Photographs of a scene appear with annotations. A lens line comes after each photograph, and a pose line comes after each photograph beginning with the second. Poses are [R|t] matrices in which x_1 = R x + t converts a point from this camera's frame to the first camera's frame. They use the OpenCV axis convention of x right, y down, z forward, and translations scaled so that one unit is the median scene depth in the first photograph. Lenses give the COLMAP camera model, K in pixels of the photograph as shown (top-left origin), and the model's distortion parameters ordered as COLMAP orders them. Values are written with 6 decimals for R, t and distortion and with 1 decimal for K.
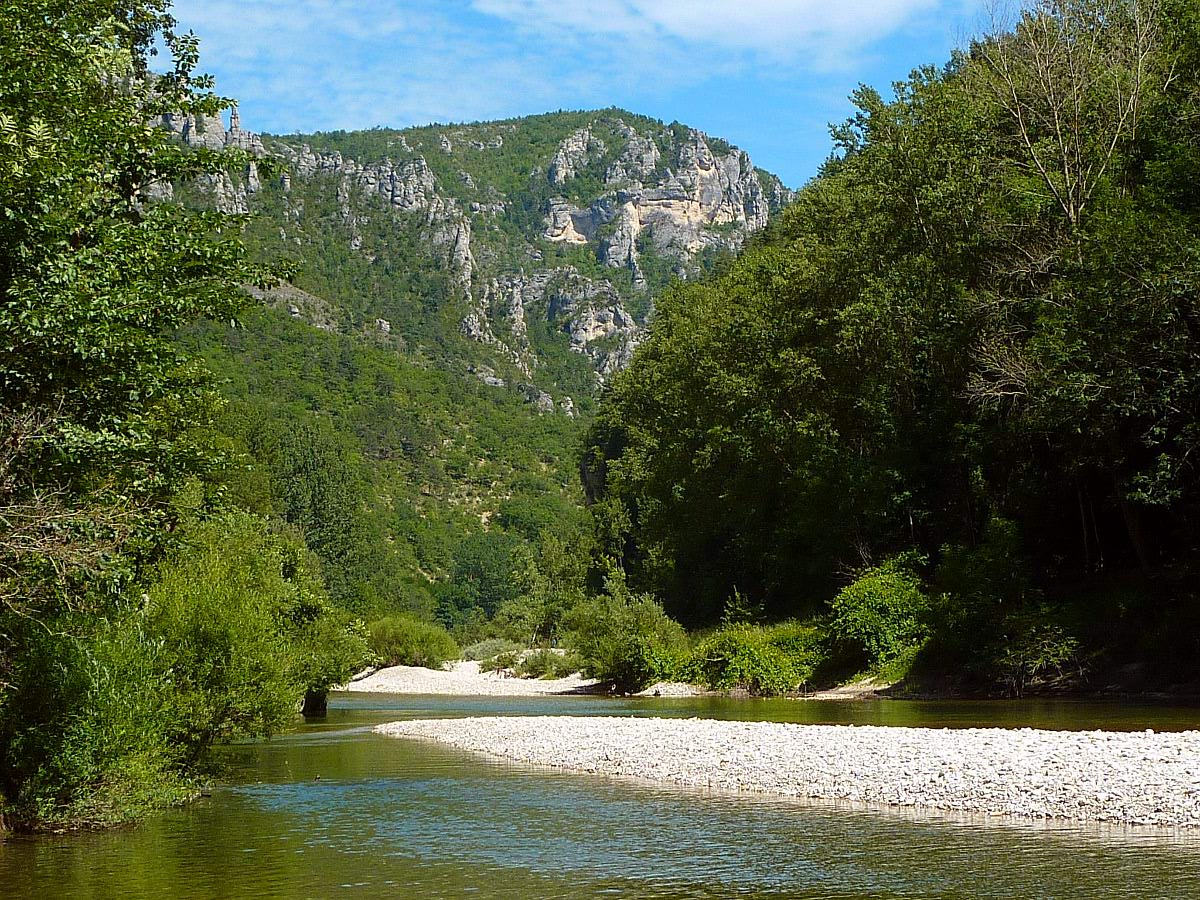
lens RADIAL K [[2801.1, 0, 599.8], [0, 2801.1, 450.7], [0, 0, 1]] dist [0.011319, 0.000000]
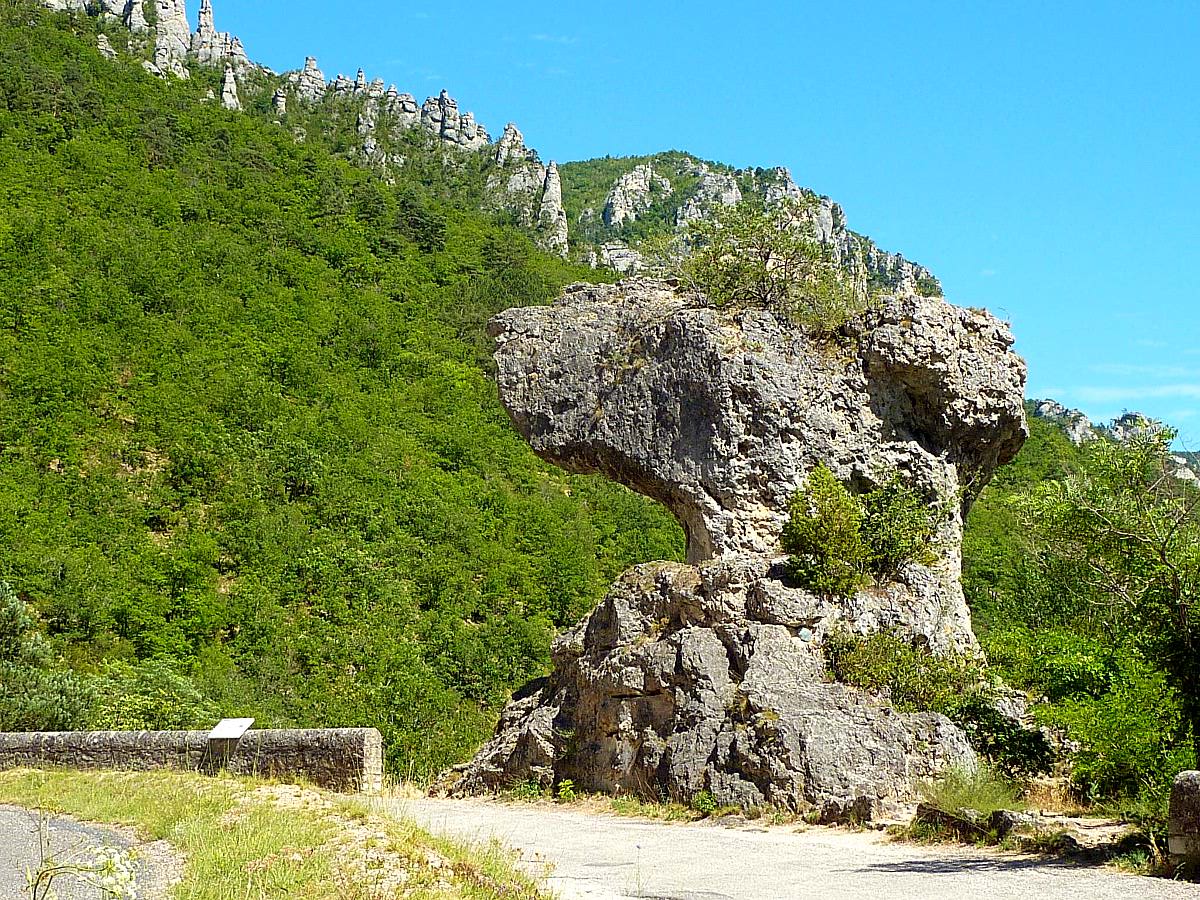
lens RADIAL K [[2337.7, 0, 600.5], [0, 2337.7, 449.9], [0, 0, 1]] dist [-0.024239, 0.000000]
pose [[0.999159, 0.026850, 0.030978, -0.051812], [-0.024608, 0.997201, -0.070606, 0.021581], [-0.032787, 0.069784, 0.997023, 0.459043]]
